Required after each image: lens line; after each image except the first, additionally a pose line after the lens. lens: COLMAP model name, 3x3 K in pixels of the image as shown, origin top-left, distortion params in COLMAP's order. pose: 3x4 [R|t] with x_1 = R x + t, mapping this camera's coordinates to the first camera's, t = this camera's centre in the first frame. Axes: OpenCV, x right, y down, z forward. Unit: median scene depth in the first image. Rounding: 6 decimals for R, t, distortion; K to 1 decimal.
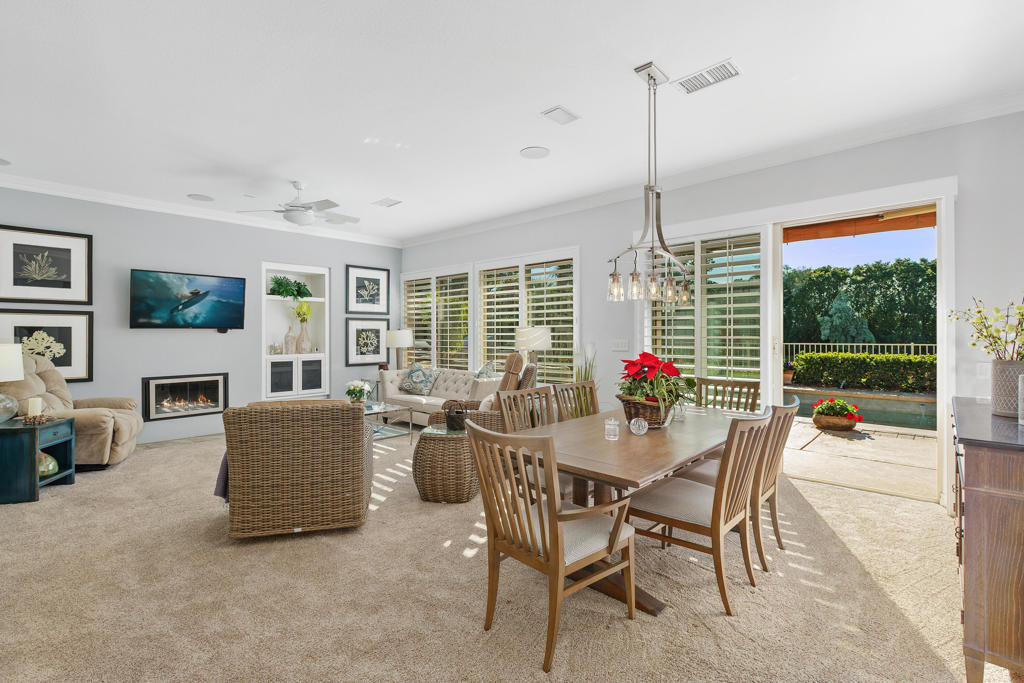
lens RADIAL K [[466.8, 0, 513.6], [0, 466.8, 334.8], [0, 0, 1]] dist [0.006835, 0.001002]
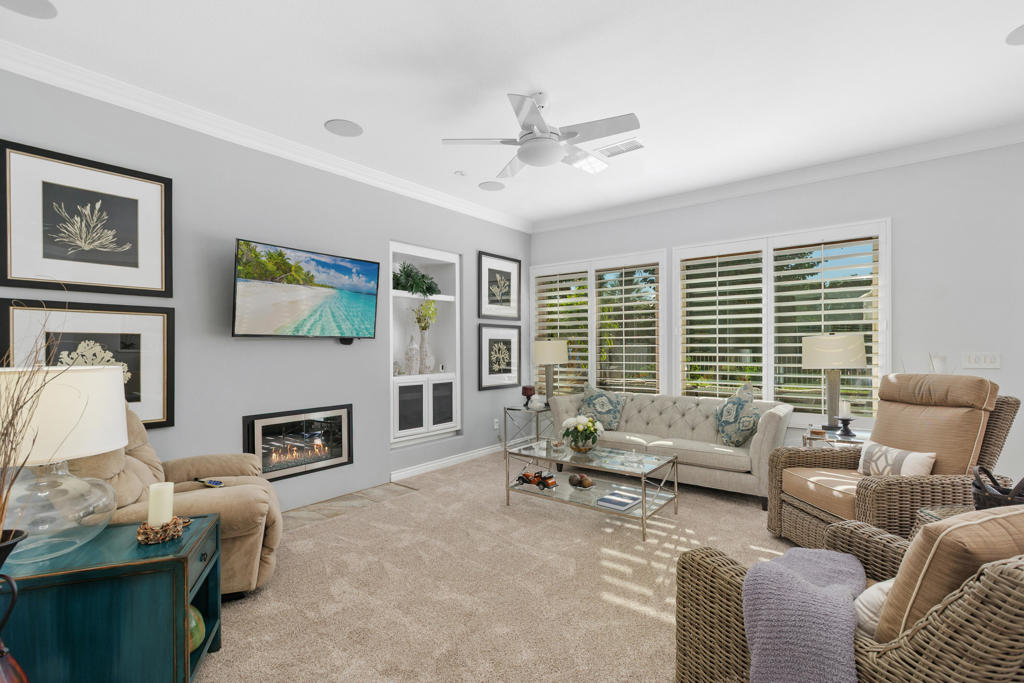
lens RADIAL K [[466.8, 0, 510.8], [0, 466.8, 349.7], [0, 0, 1]] dist [0.006835, 0.001002]
pose [[0.996546, -0.003178, 0.082984, -0.398429], [0.002866, 0.999988, 0.003877, 0.001373], [-0.082995, -0.003626, 0.996543, 0.287352]]
